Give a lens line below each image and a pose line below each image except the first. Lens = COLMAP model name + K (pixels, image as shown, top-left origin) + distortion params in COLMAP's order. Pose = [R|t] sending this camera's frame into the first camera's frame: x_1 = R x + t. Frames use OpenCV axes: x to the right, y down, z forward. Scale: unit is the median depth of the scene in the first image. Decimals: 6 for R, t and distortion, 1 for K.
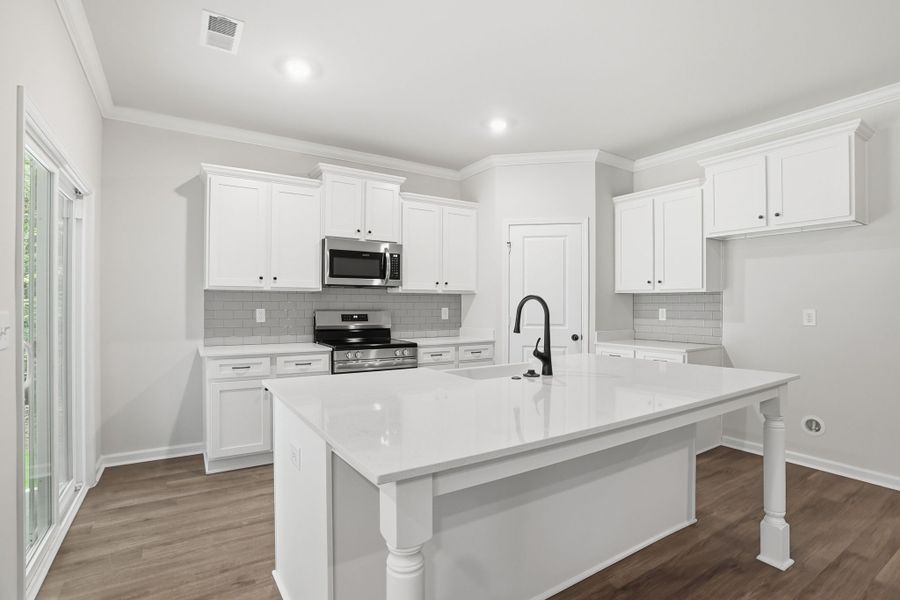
lens RADIAL K [[425.2, 0, 455.5], [0, 425.2, 298.2], [0, 0, 1]] dist [-0.067654, 0.024339]
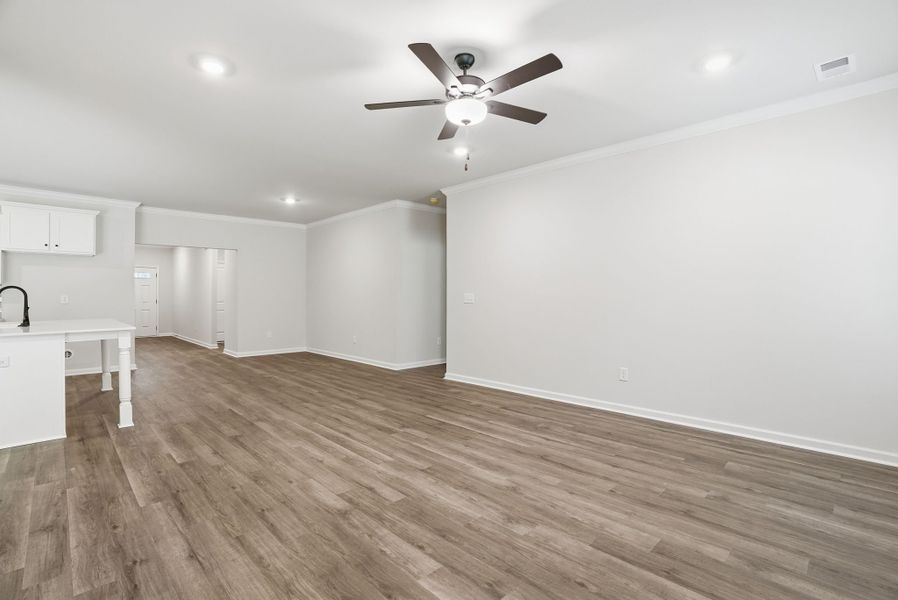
lens RADIAL K [[424.3, 0, 454.5], [0, 424.3, 298.3], [0, 0, 1]] dist [-0.067654, 0.024339]
pose [[-0.221376, -0.006171, 0.975169, -1.139427], [-0.011937, 0.999922, 0.003618, 0.009450], [-0.975116, -0.010839, -0.221432, -0.302668]]
